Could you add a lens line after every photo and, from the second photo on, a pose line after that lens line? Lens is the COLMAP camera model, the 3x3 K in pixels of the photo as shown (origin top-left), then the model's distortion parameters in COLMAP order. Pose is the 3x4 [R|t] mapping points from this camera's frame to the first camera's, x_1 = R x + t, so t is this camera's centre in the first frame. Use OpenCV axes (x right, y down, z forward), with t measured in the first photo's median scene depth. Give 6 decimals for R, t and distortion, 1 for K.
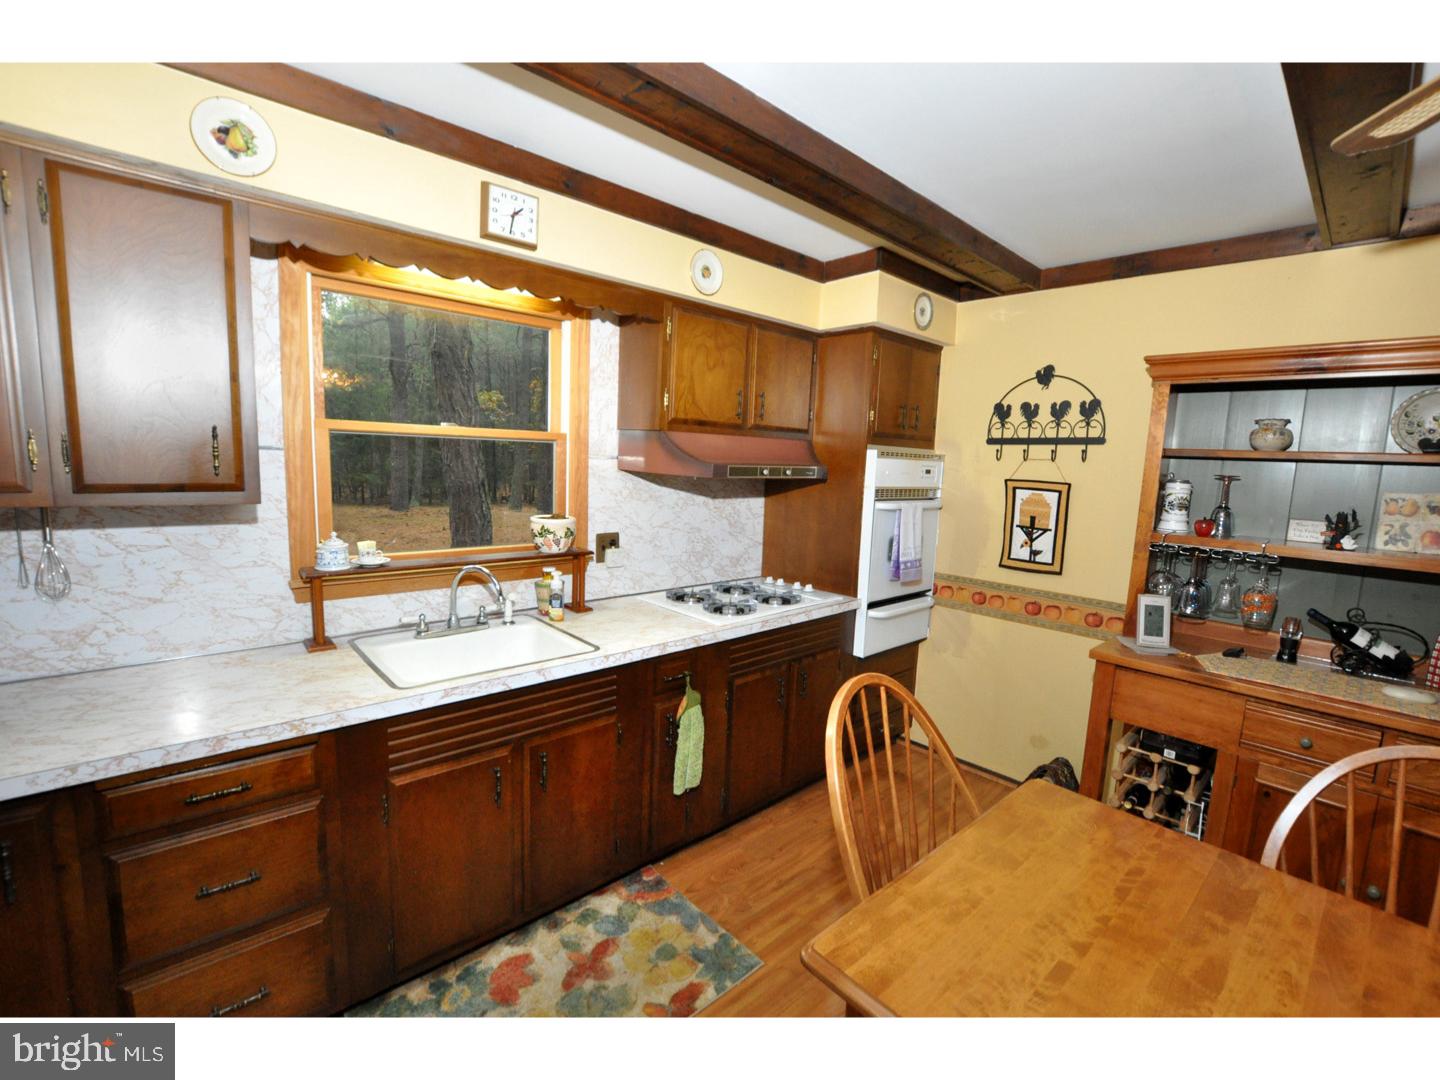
lens RADIAL K [[634.7, 0, 724.7], [0, 634.7, 540.2], [0, 0, 1]] dist [-0.001115, 0.000018]
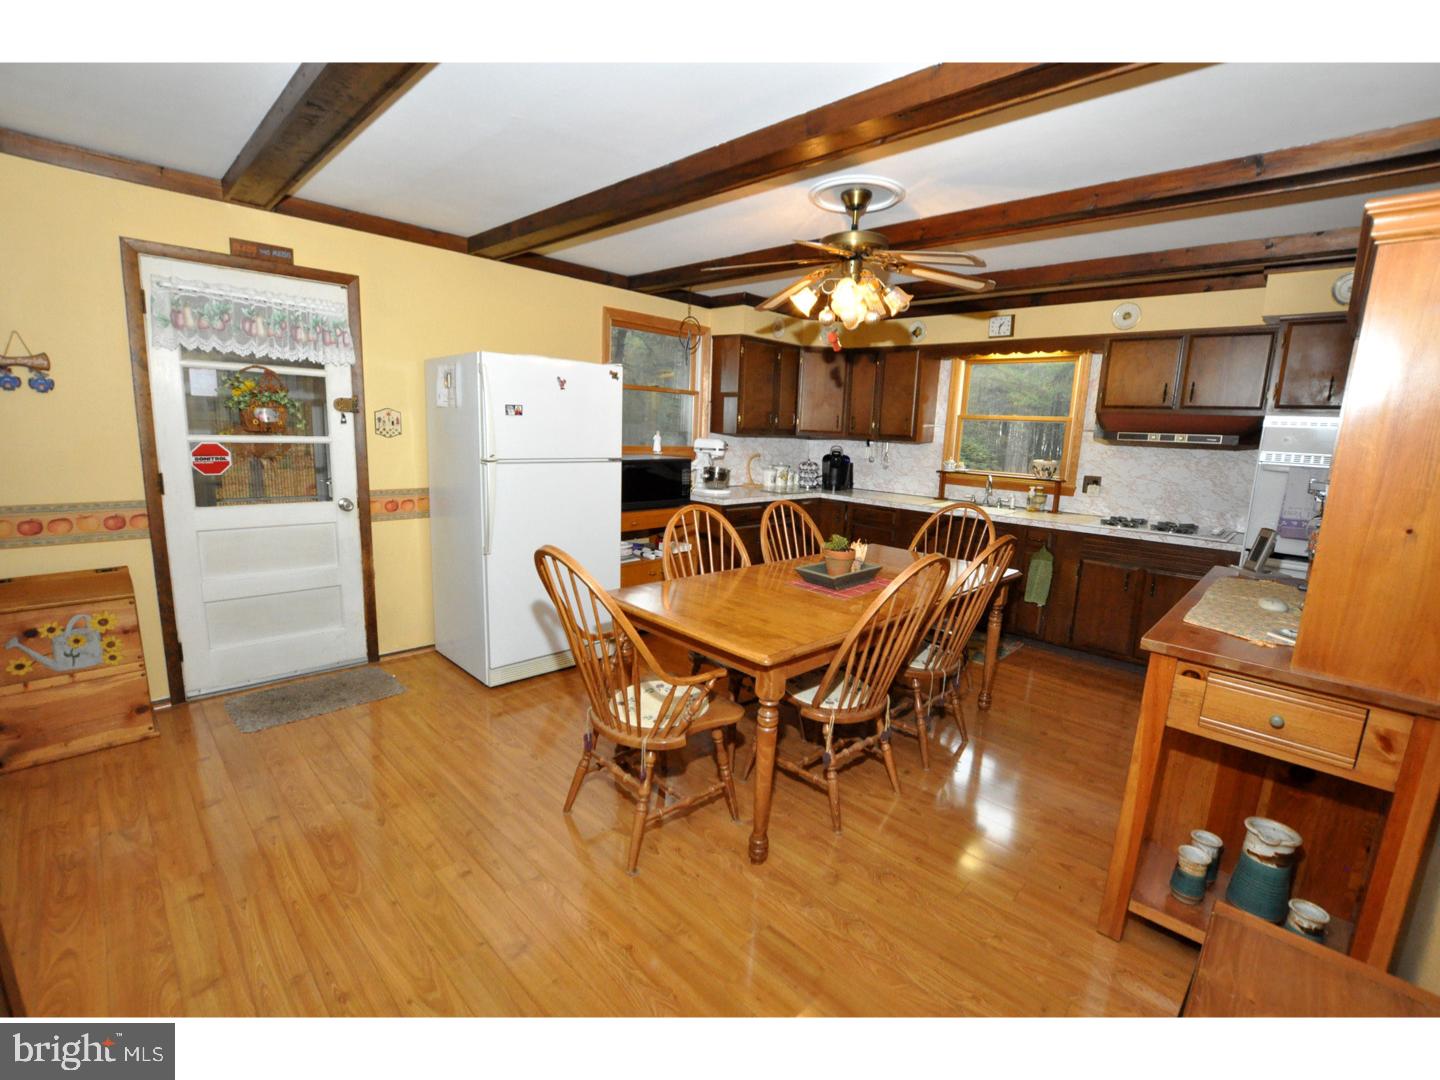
lens RADIAL K [[634.7, 0, 723.4], [0, 634.7, 542.6], [0, 0, 1]] dist [-0.001115, 0.000018]
pose [[0.031023, 0.141013, -0.989521, 1.500390], [-0.164909, 0.977153, 0.134081, 0.097908], [0.985821, 0.159022, 0.053568, -0.032696]]
